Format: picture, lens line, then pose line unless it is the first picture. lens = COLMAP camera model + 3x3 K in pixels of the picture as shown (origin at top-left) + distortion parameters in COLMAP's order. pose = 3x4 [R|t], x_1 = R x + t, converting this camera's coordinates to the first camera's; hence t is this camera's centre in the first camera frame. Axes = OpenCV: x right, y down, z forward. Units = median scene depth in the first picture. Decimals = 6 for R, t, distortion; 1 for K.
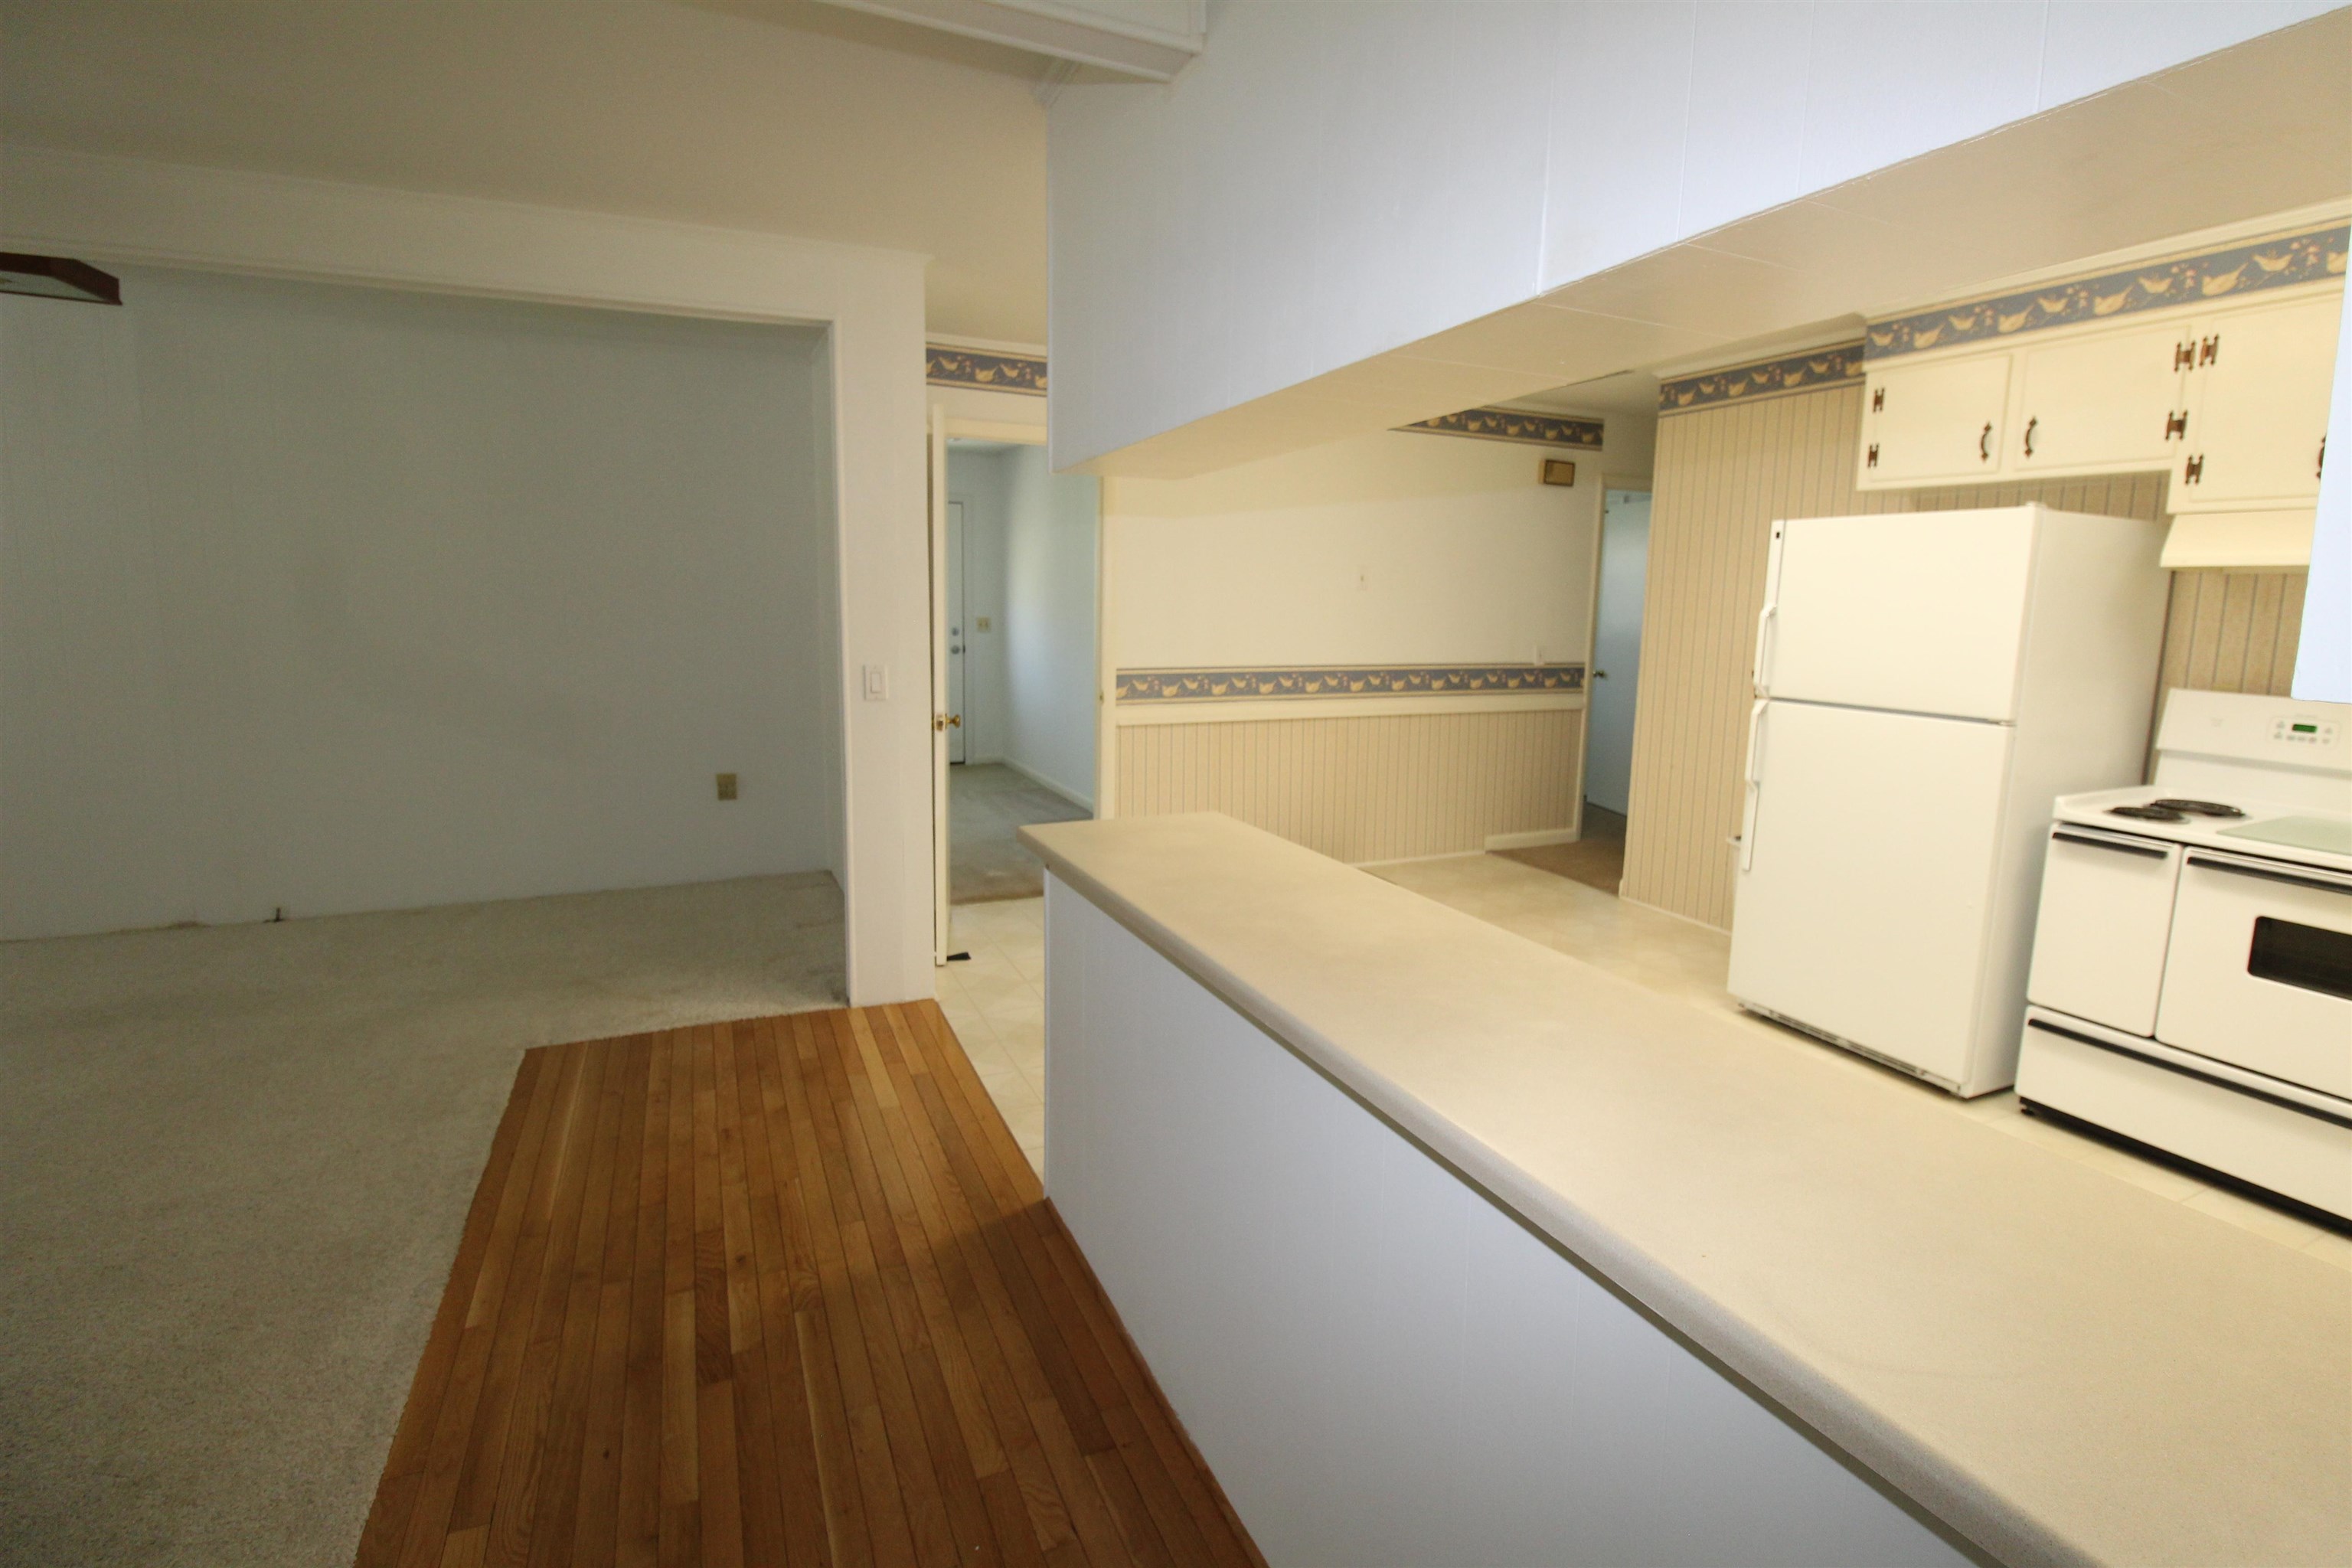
lens RADIAL K [[1094.6, 0, 1200.3], [0, 1094.6, 750.3], [0, 0, 1]] dist [0.004925, -0.016308]
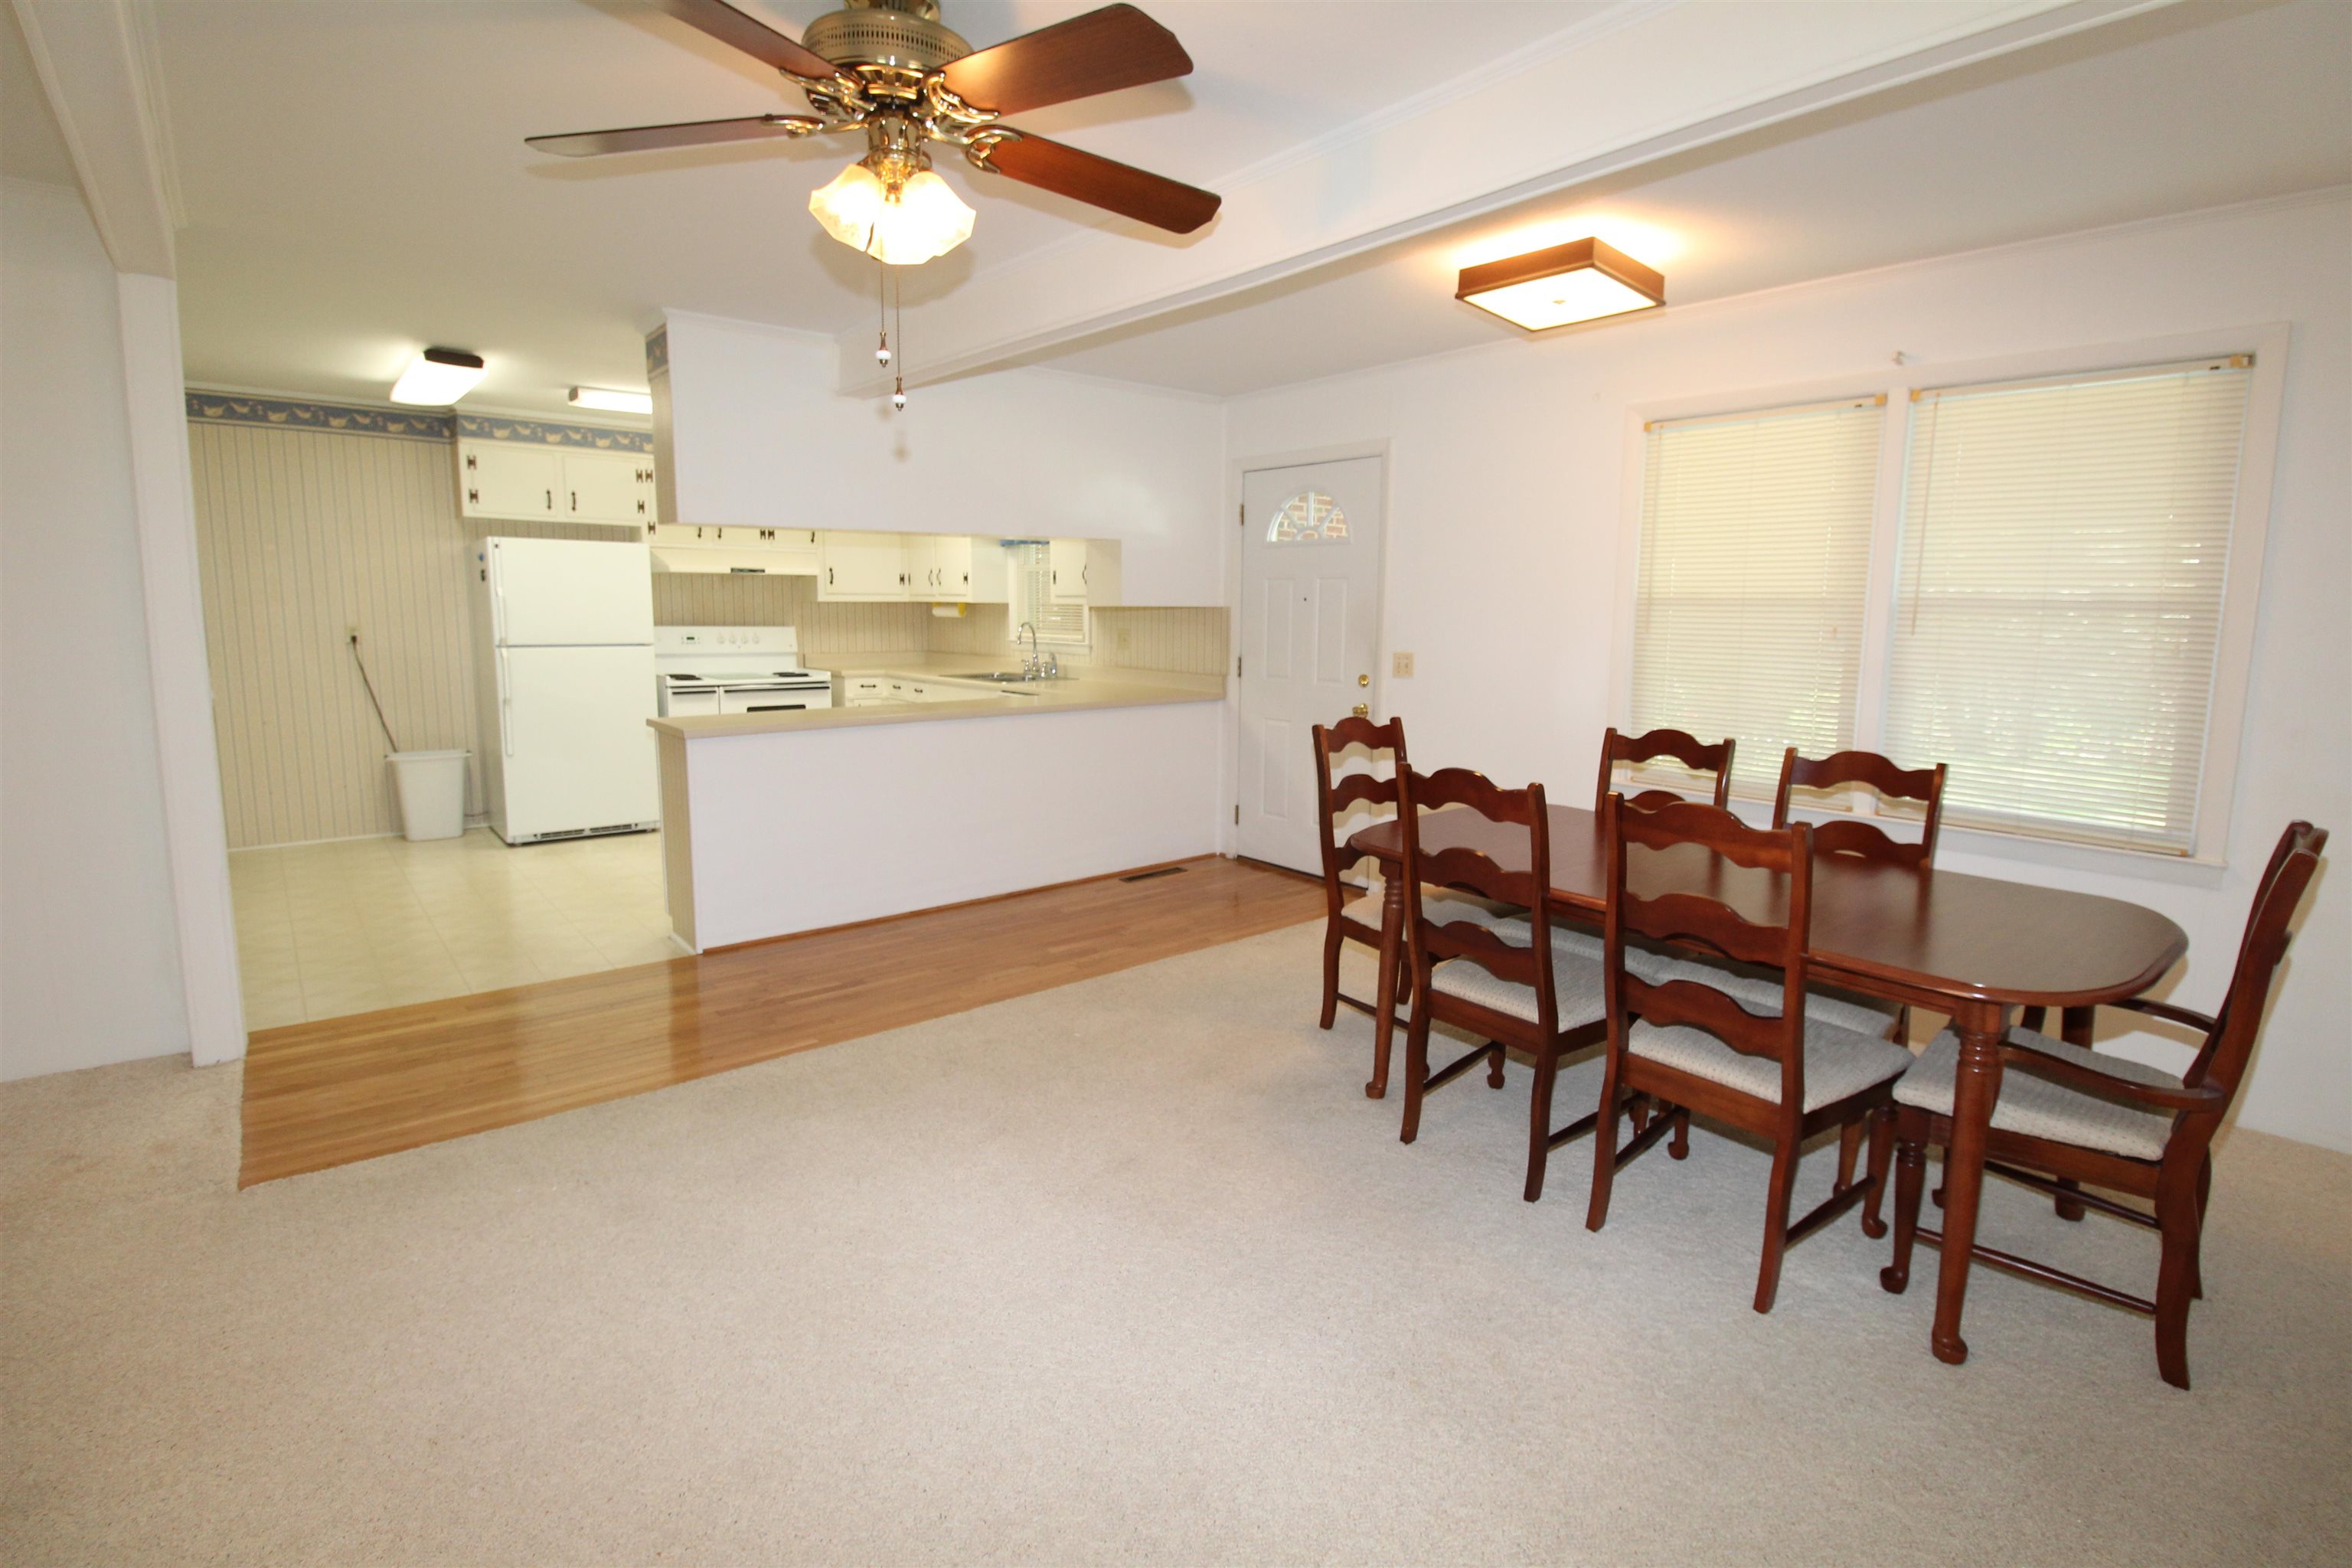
lens RADIAL K [[1094.6, 0, 1200.3], [0, 1094.6, 750.3], [0, 0, 1]] dist [0.004925, -0.016308]
pose [[-0.271647, -0.150575, 0.950545, -1.560603], [0.115554, 0.975436, 0.187541, -0.097555], [-0.955434, 0.160784, -0.247575, 0.521959]]
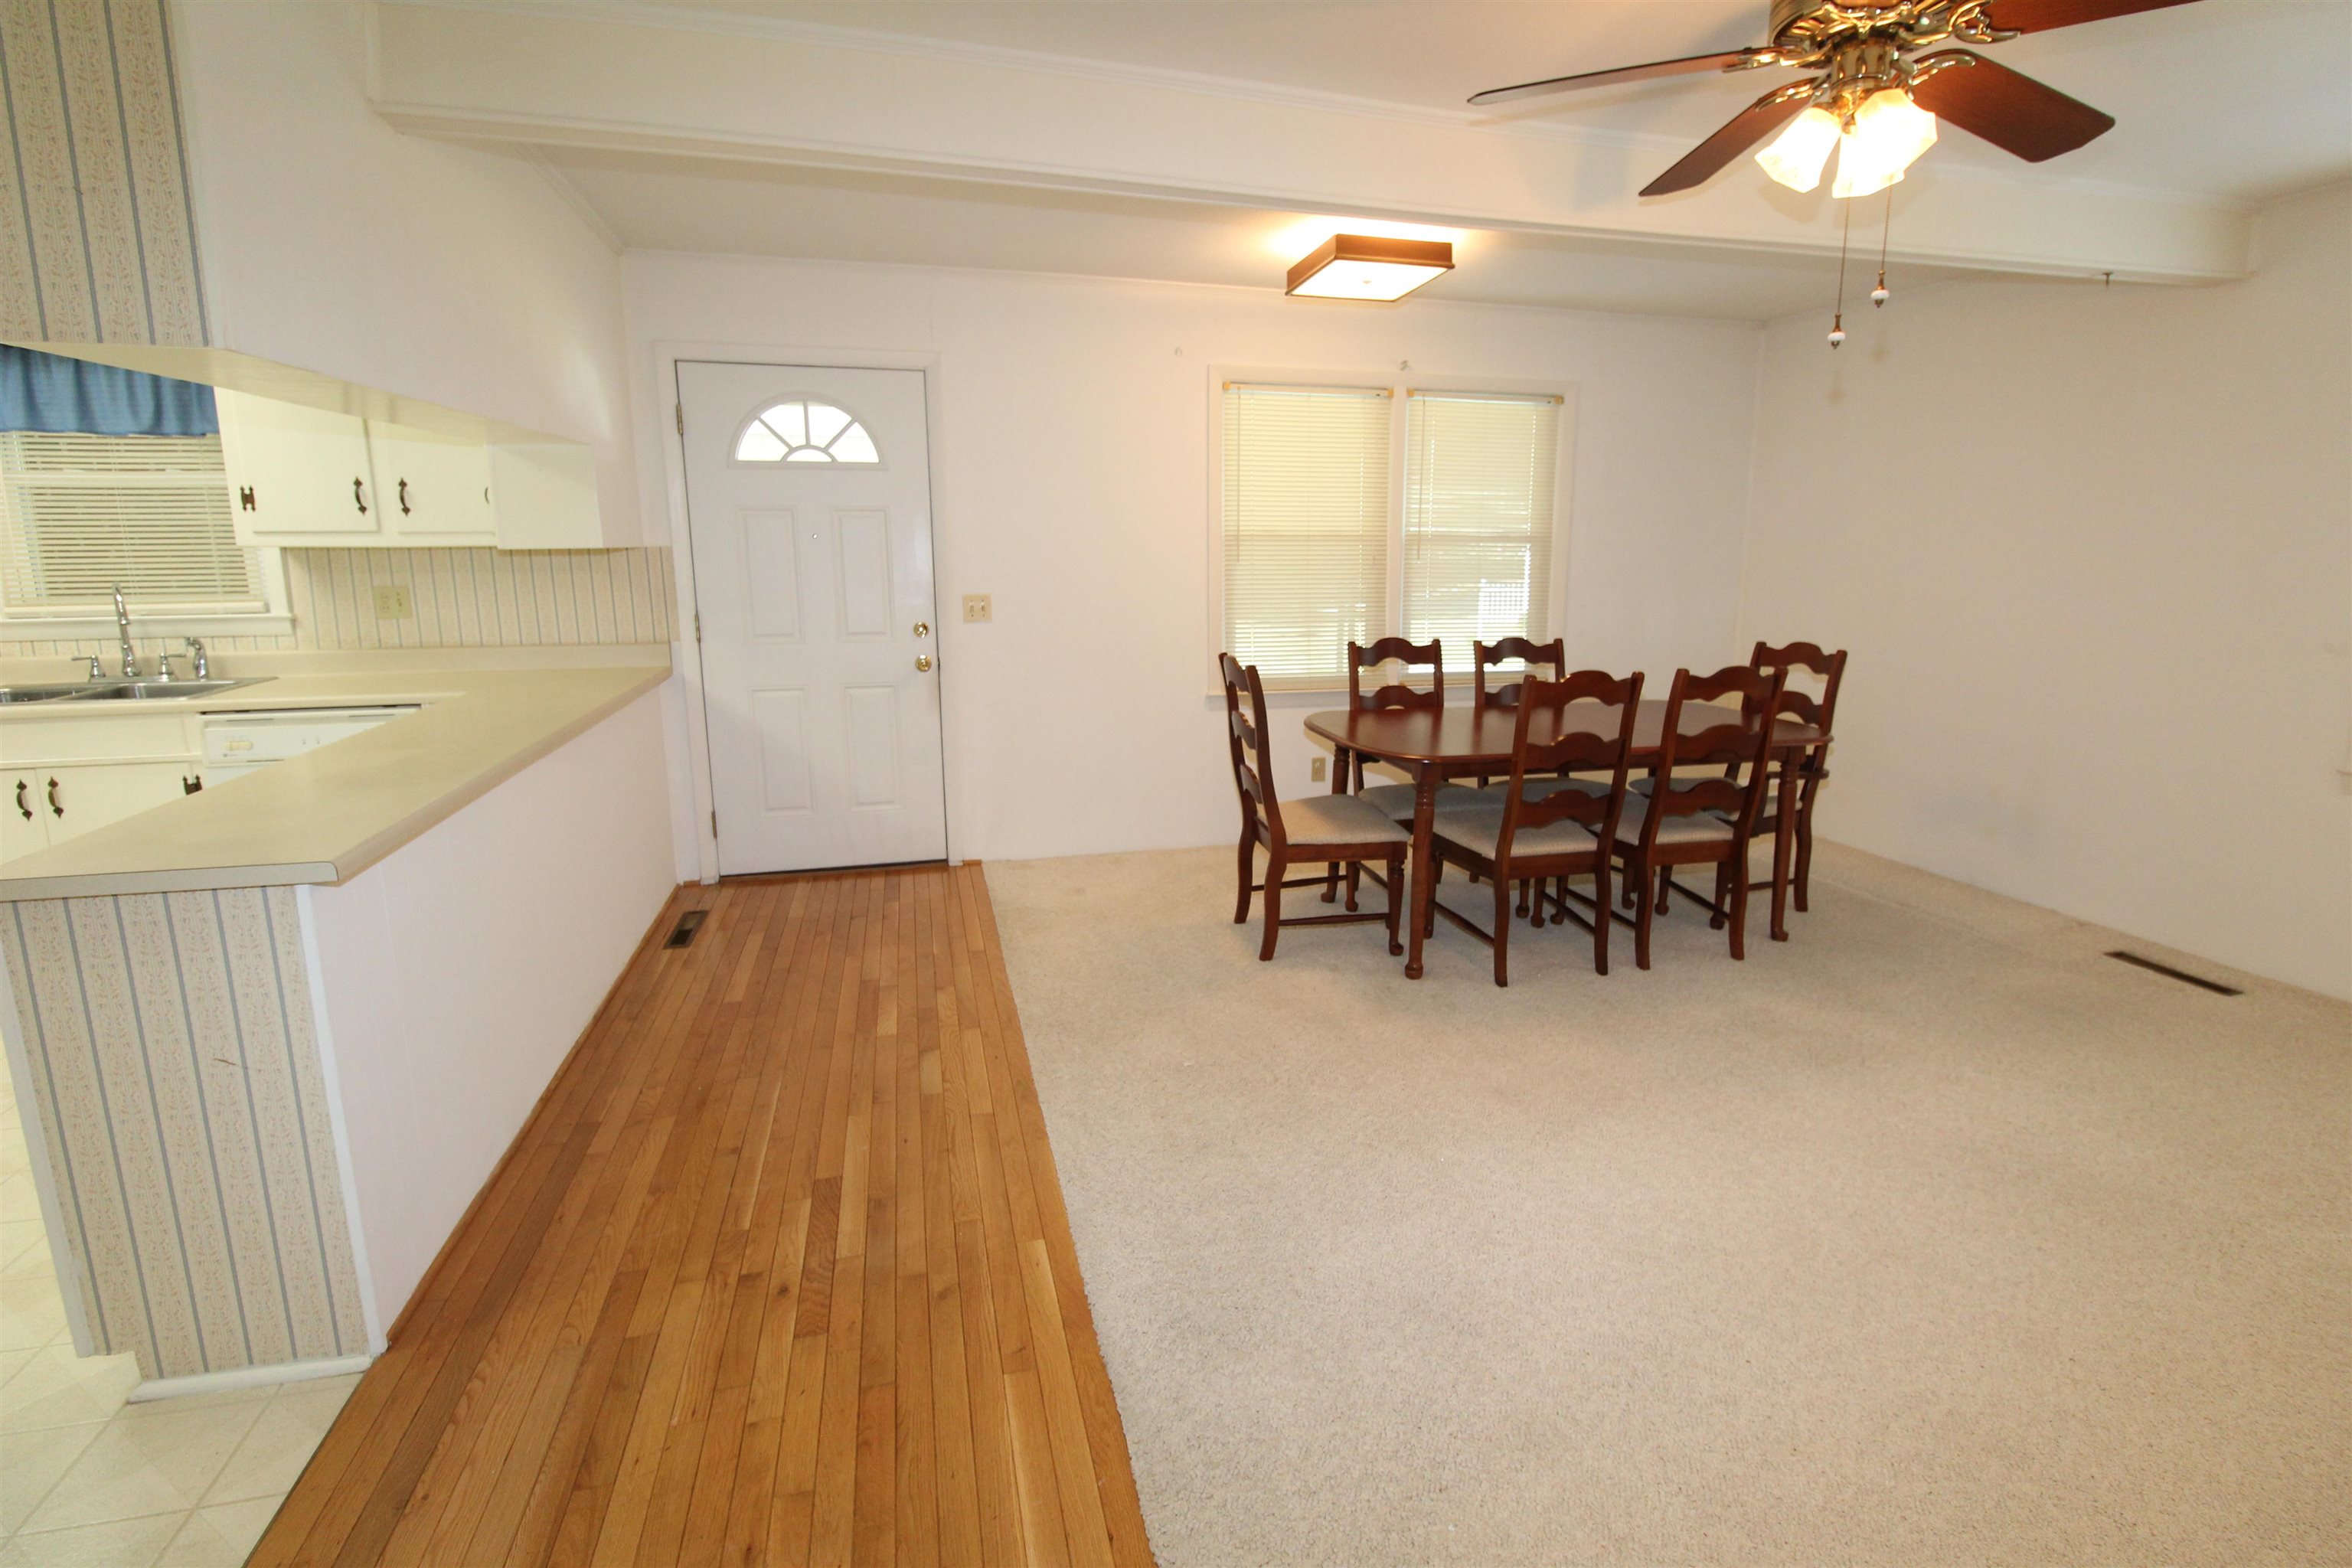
lens RADIAL K [[1094.6, 0, 1200.3], [0, 1094.6, 750.3], [0, 0, 1]] dist [0.004925, -0.016308]
pose [[-0.985430, -0.051756, 0.162018, -0.646309], [0.002472, 0.948118, 0.317909, -0.170916], [-0.170066, 0.313677, -0.934176, 1.207867]]
